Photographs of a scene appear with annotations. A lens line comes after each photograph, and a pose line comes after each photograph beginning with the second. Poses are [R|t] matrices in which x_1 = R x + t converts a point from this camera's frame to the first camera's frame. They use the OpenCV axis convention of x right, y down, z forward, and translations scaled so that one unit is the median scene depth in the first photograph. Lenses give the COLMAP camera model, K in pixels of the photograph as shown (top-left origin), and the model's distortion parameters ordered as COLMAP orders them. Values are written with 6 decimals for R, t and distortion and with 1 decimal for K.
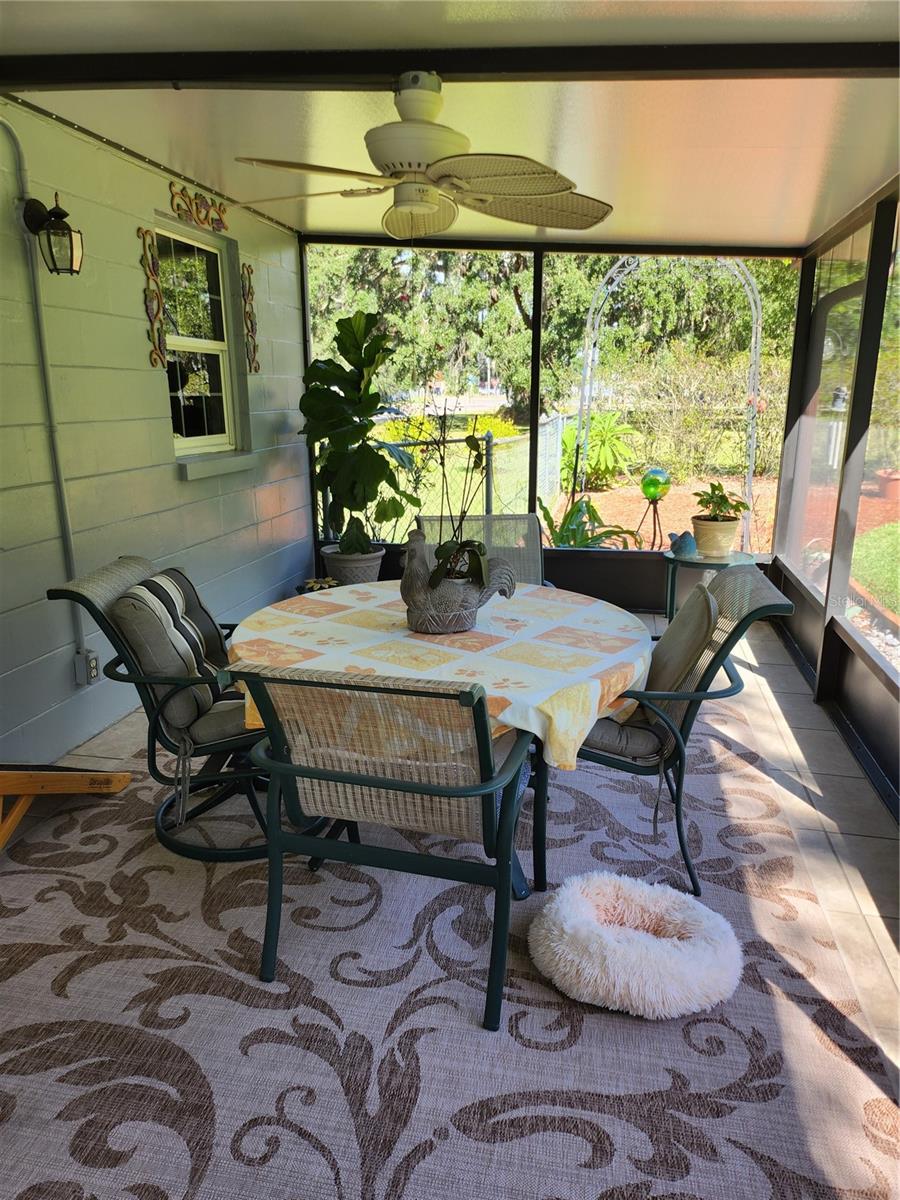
lens RADIAL K [[865.6, 0, 451.3], [0, 865.6, 634.1], [0, 0, 1]] dist [0.078437, -0.081824]
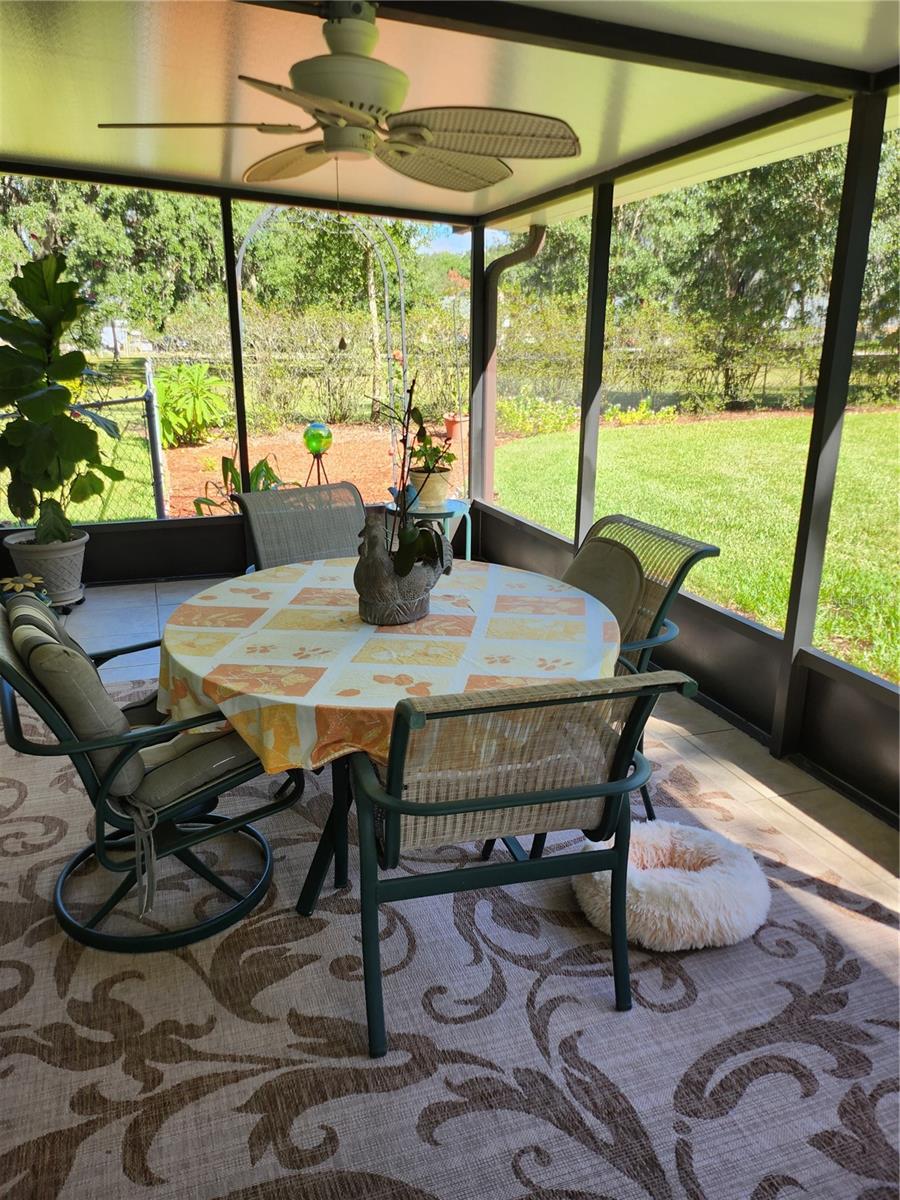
lens RADIAL K [[850.7, 0, 450.0], [0, 850.7, 600.0], [0, 0, 1]] dist [0.074980, -0.077860]
pose [[0.863127, -0.149910, 0.482224, -0.453560], [0.138283, 0.988585, 0.059812, -0.080932], [-0.485686, 0.015058, 0.874004, 0.200541]]
